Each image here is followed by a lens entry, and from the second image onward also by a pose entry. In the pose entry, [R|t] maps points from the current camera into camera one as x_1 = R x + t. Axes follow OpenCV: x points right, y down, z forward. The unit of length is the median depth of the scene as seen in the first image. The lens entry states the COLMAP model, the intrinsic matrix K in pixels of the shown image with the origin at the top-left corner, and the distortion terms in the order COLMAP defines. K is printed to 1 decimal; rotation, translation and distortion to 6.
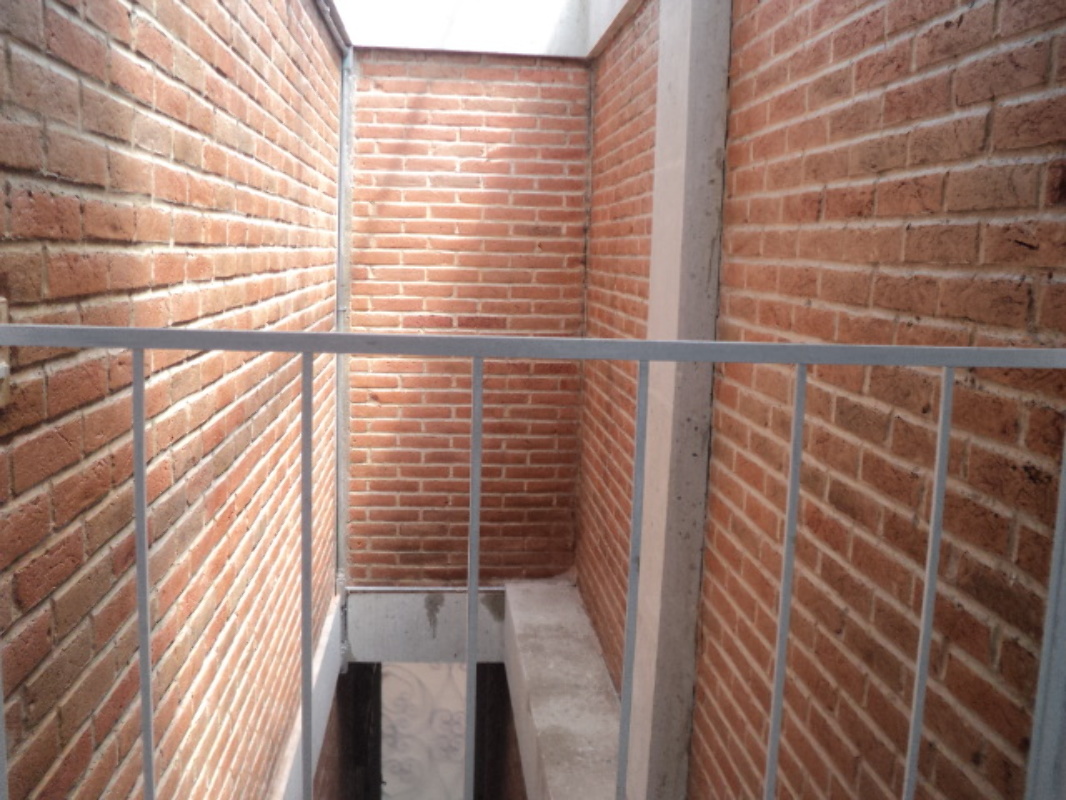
lens RADIAL K [[1061.4, 0, 533.7], [0, 1061.4, 400.4], [0, 0, 1]] dist [-0.120287, 0.000000]
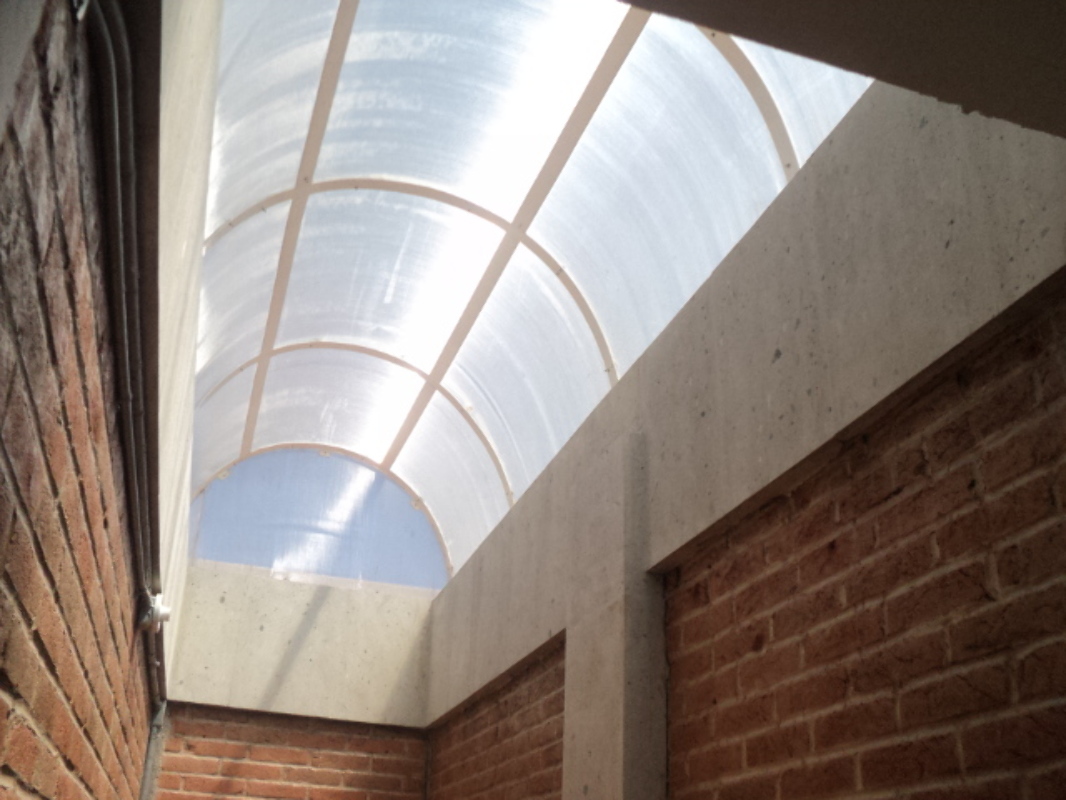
lens RADIAL K [[1061.4, 0, 533.6], [0, 1061.4, 400.0], [0, 0, 1]] dist [-0.120287, 0.000000]
pose [[0.977438, 0.095998, 0.188145, -0.057342], [0.026881, 0.826972, -0.561600, -0.046523], [-0.209503, 0.553987, 0.805734, 0.078851]]
